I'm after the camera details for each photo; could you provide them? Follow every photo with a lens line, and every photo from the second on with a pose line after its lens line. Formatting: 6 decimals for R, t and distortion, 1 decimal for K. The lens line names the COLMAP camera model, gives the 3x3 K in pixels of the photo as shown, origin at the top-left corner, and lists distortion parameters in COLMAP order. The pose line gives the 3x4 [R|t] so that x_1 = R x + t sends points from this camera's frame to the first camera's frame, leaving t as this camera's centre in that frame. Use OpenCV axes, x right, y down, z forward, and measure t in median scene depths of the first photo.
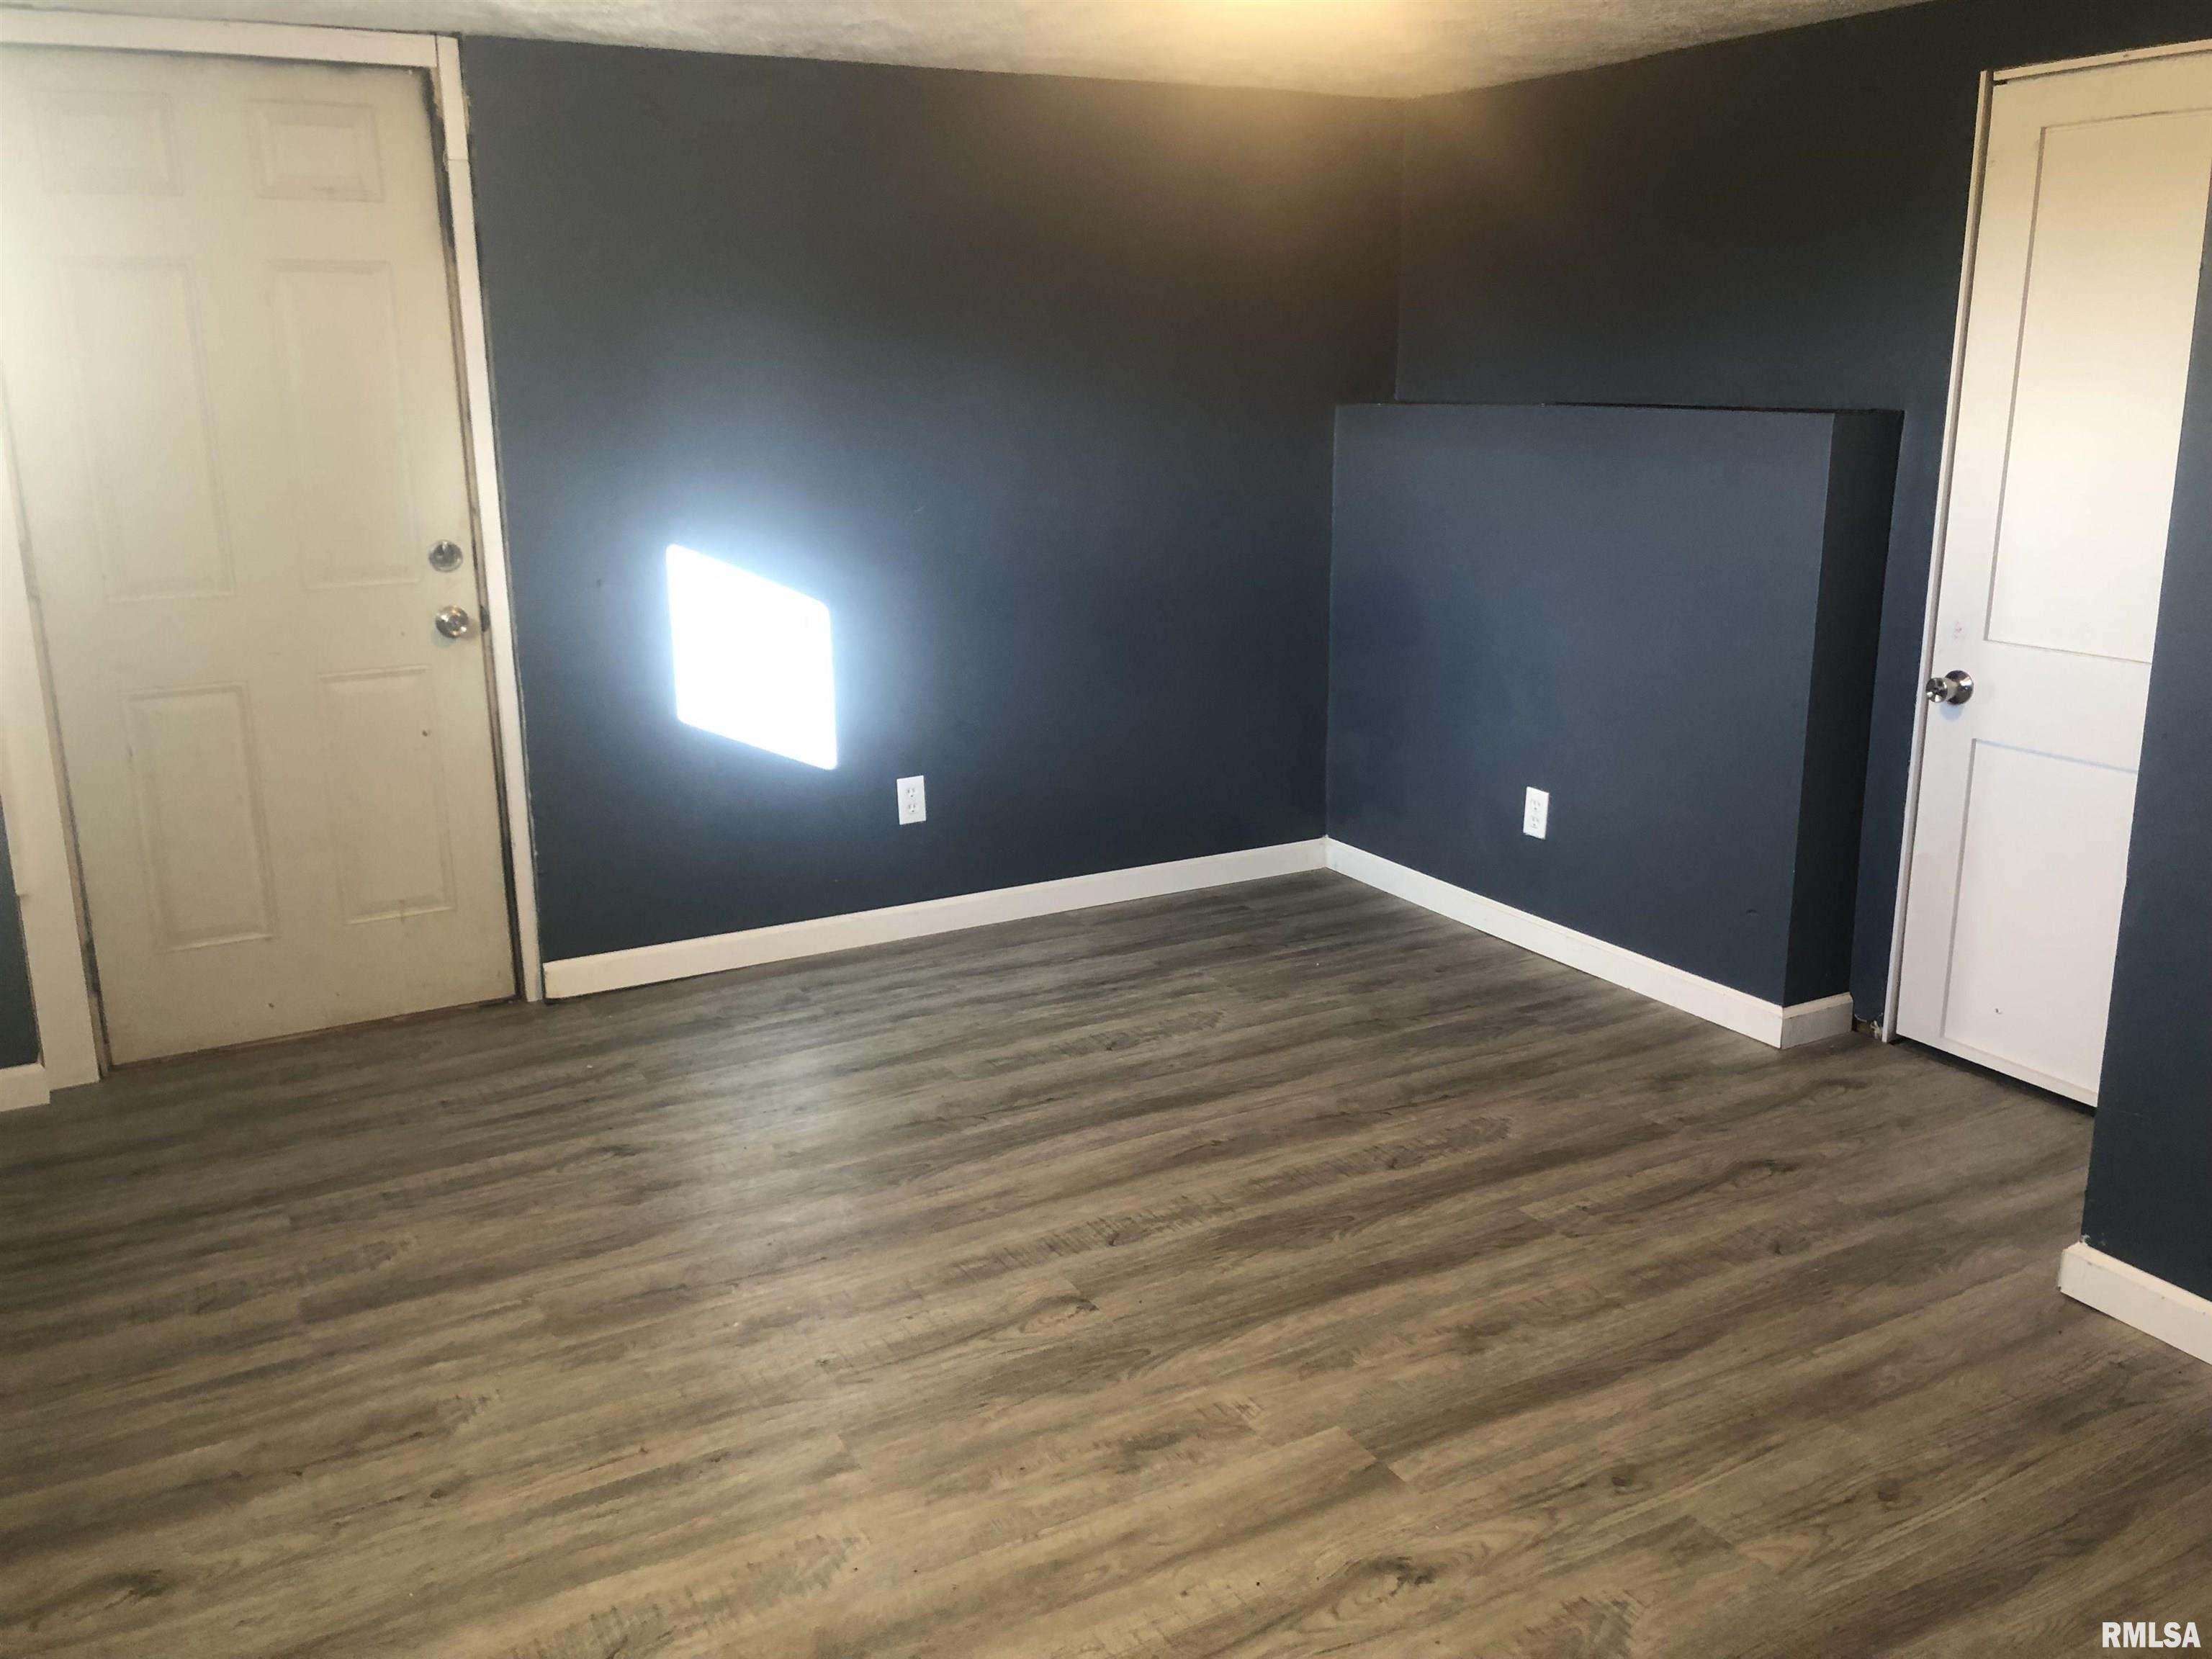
lens RADIAL K [[1797.4, 0, 1110.8], [0, 1797.4, 827.9], [0, 0, 1]] dist [0.013284, 0.008312]
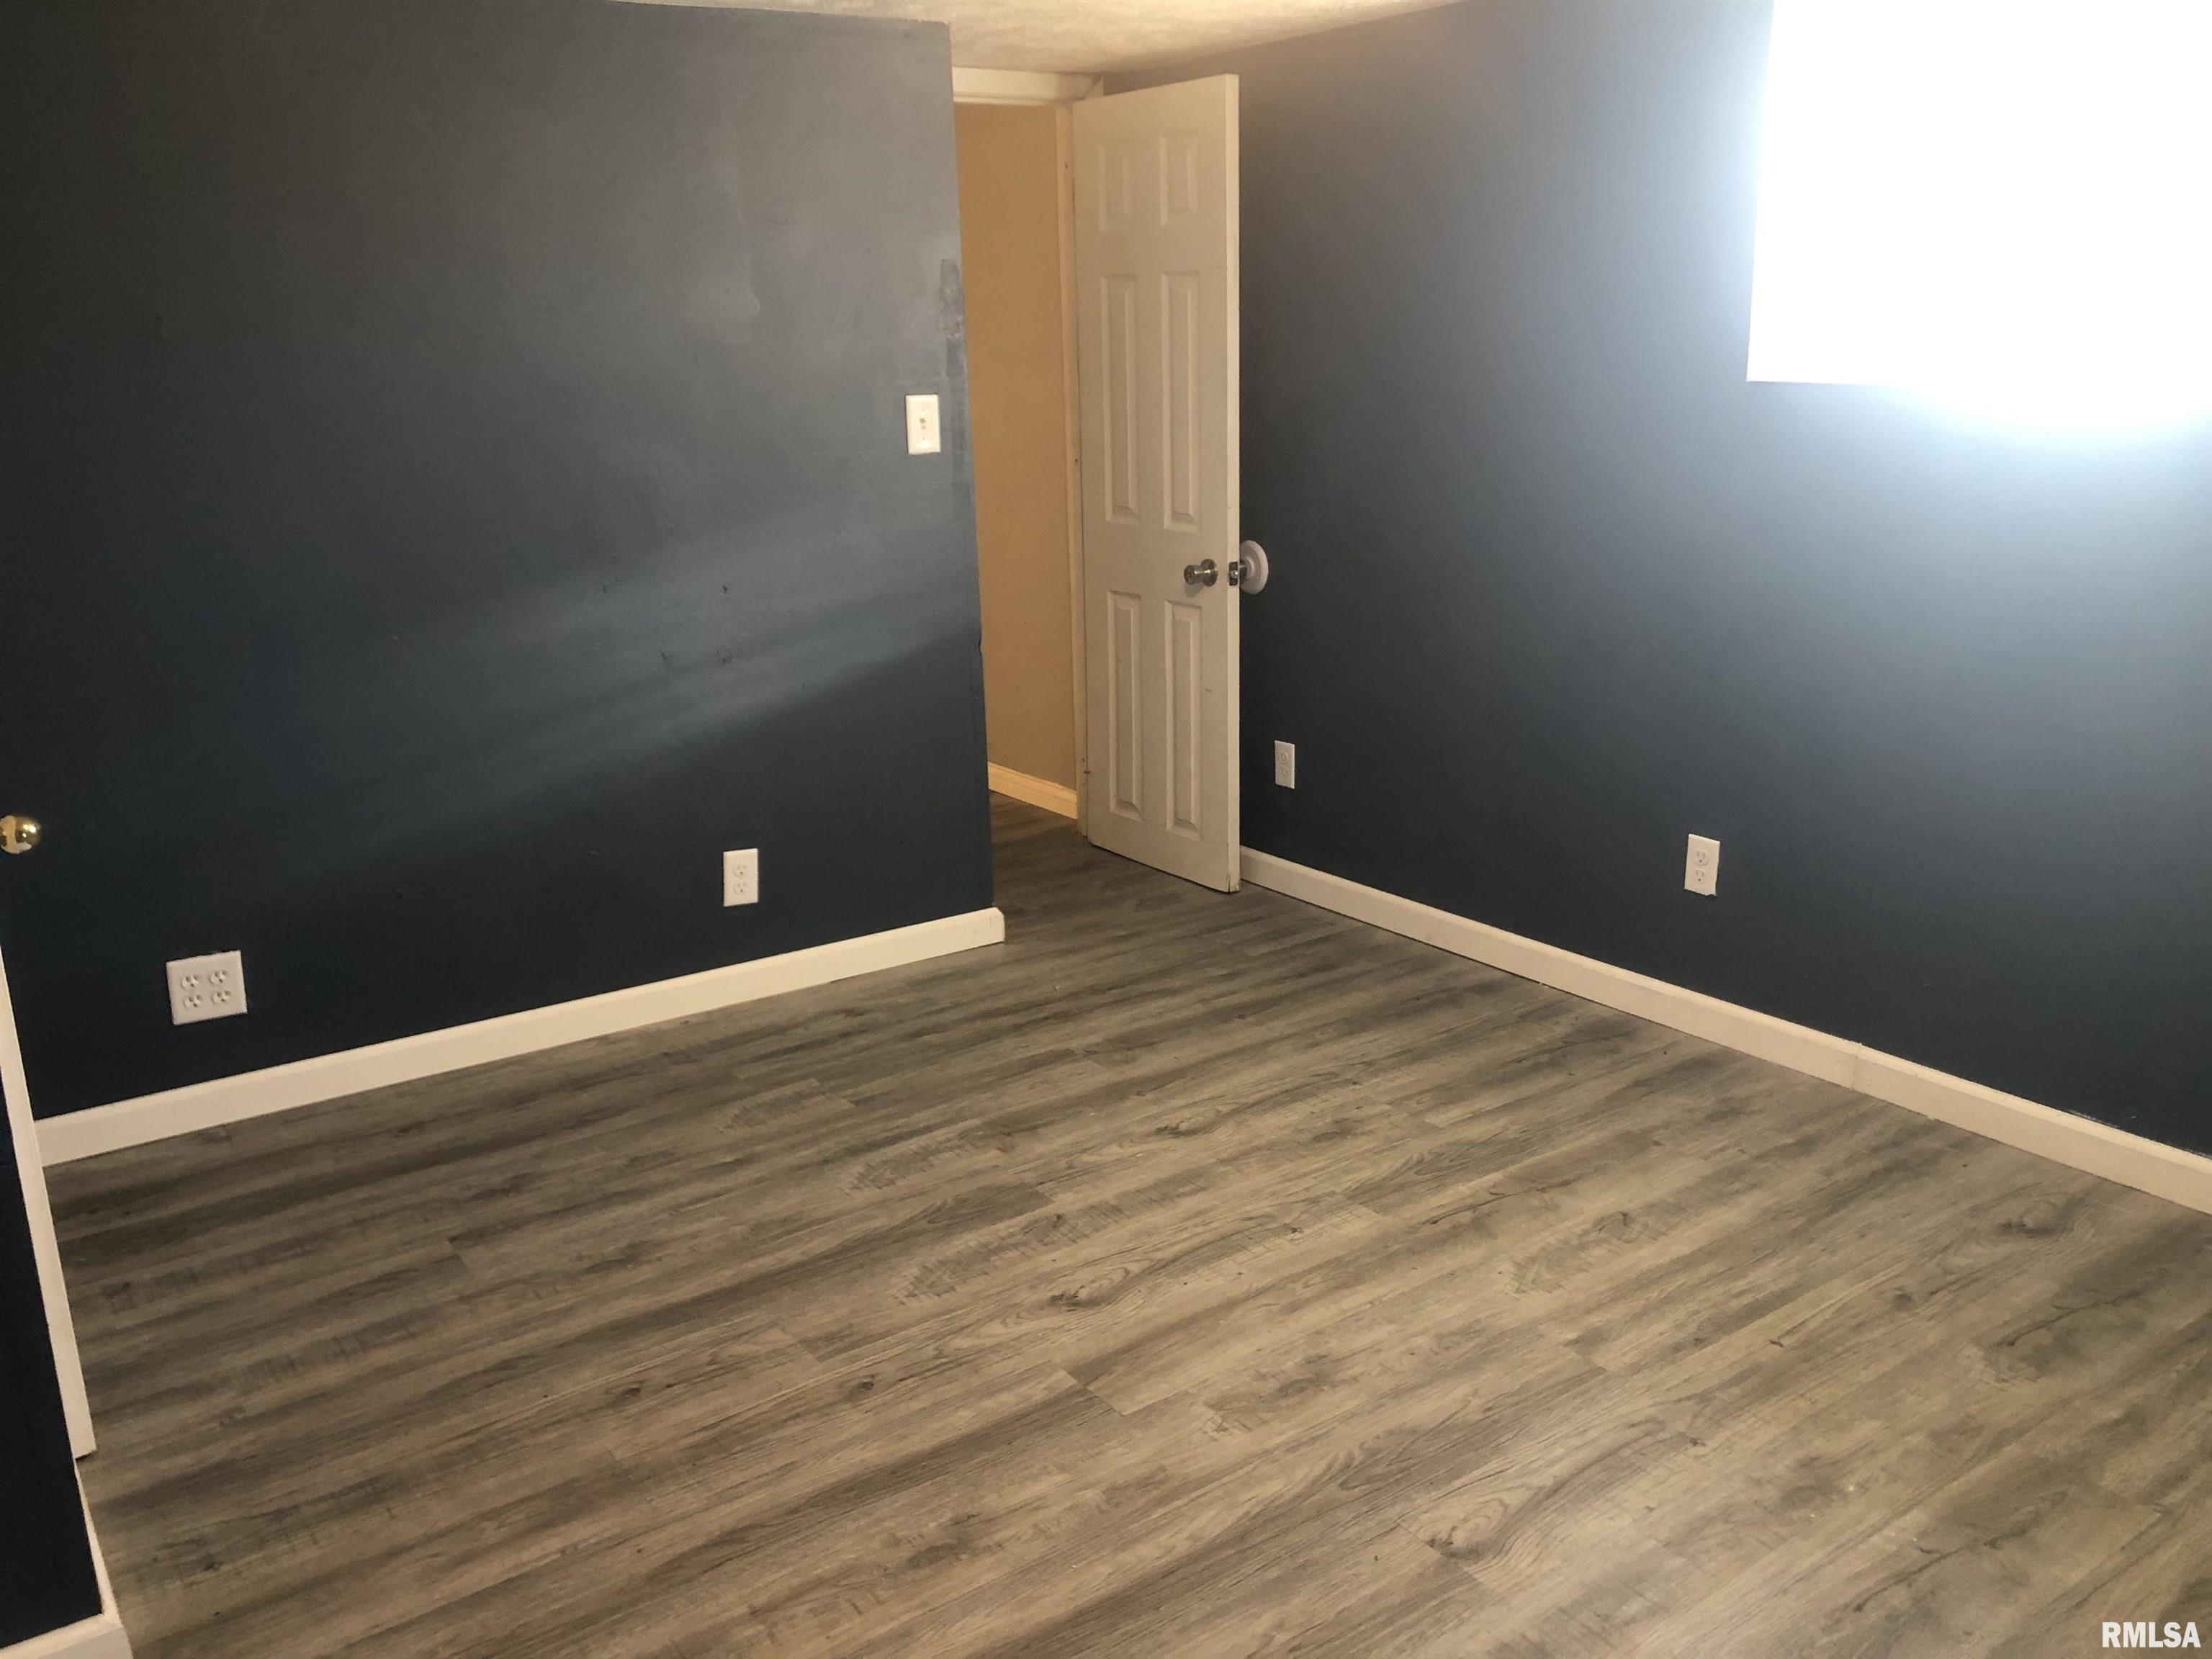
lens RADIAL K [[1797.4, 0, 1114.3], [0, 1797.4, 829.6], [0, 0, 1]] dist [0.013284, 0.008312]
pose [[-0.992774, 0.071940, -0.096042, 0.205628], [0.013885, 0.863859, 0.503542, -0.452536], [0.119192, 0.498569, -0.858616, 1.710979]]
